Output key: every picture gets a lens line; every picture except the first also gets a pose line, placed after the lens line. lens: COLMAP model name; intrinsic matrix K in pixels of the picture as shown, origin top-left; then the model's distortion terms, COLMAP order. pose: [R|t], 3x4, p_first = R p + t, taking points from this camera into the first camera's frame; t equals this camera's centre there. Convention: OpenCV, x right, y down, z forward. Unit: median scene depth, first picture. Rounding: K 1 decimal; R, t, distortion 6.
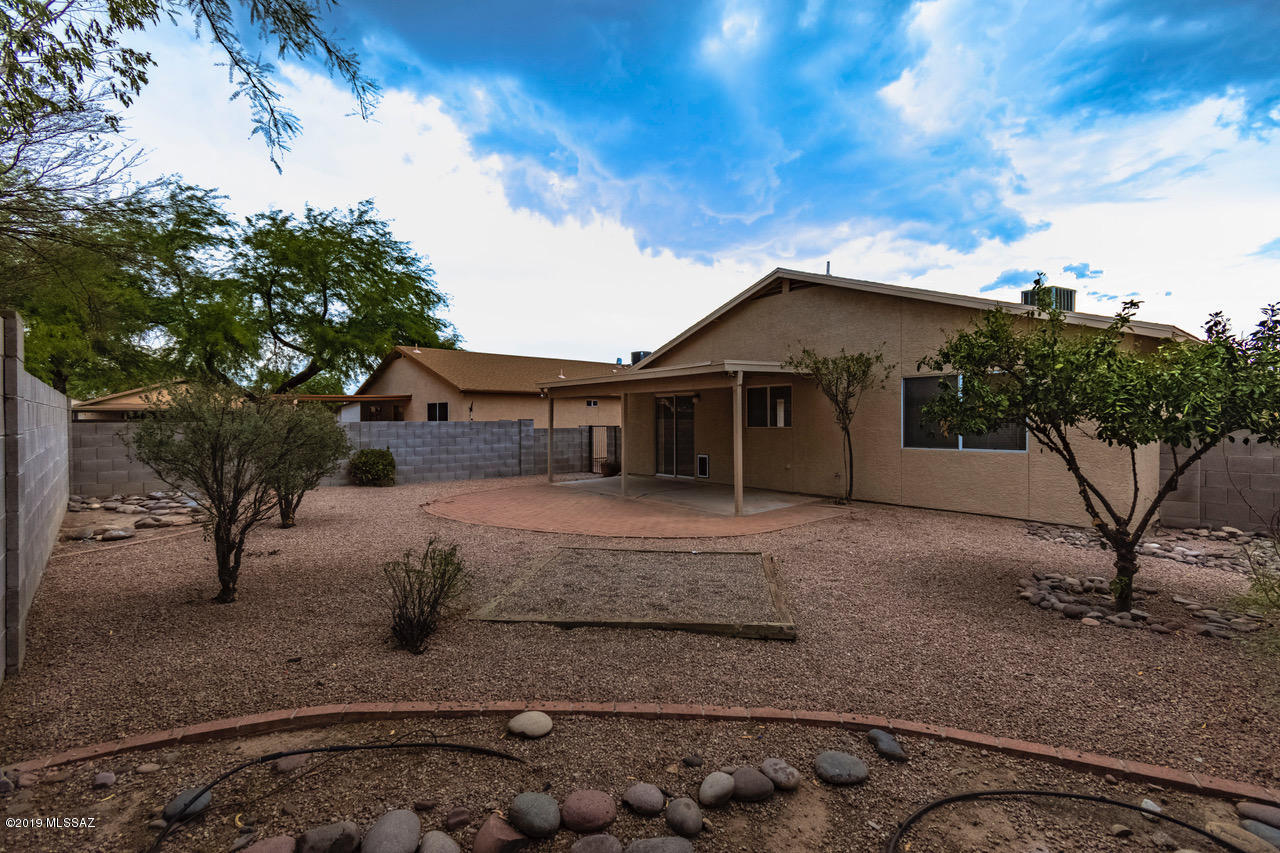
lens RADIAL K [[564.7, 0, 646.9], [0, 564.7, 427.7], [0, 0, 1]] dist [0.000259, 0.000263]
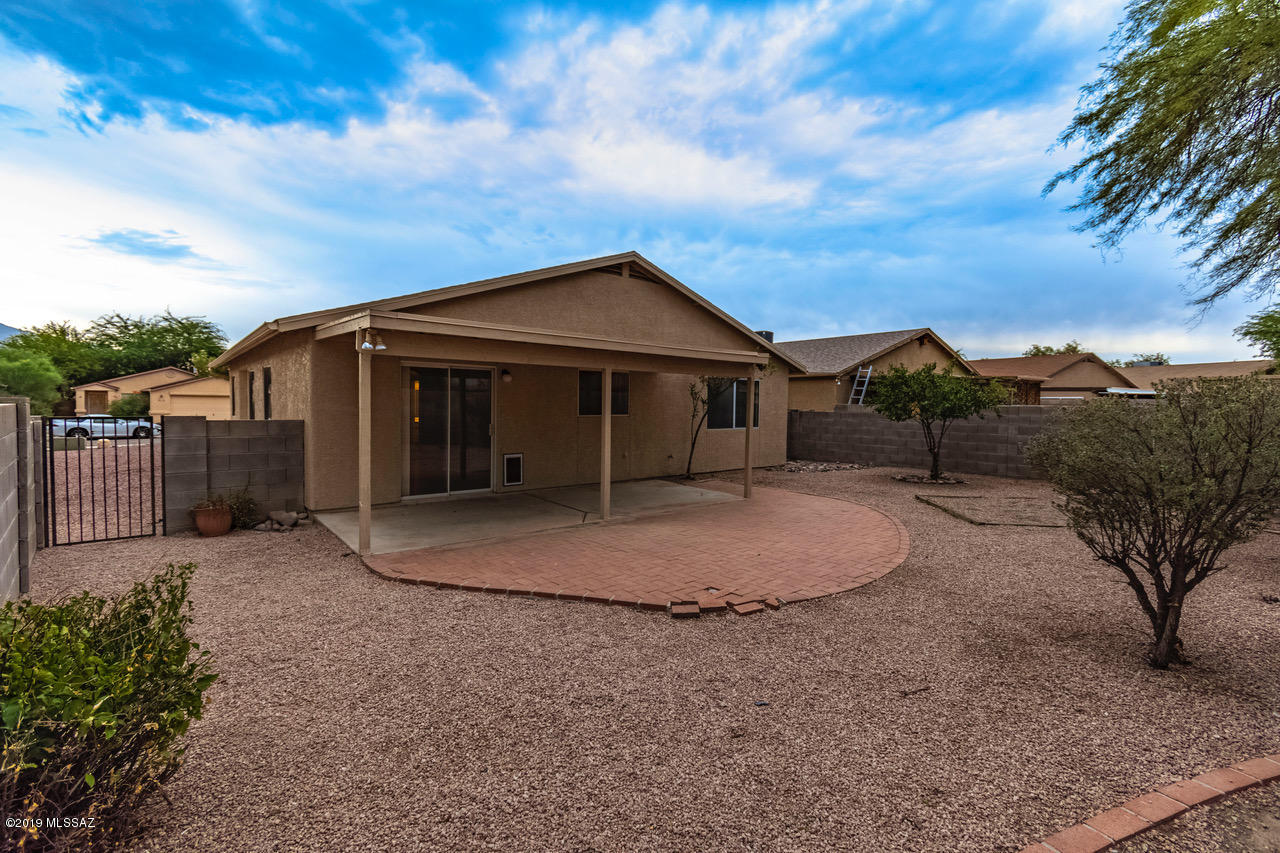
lens RADIAL K [[564.7, 0, 646.9], [0, 564.7, 427.7], [0, 0, 1]] dist [0.000259, 0.000263]
pose [[-0.002778, -0.026528, 0.999644, -0.702062], [-0.002820, 0.999644, 0.026521, -0.005508], [-0.999992, -0.002745, -0.002852, 0.926317]]
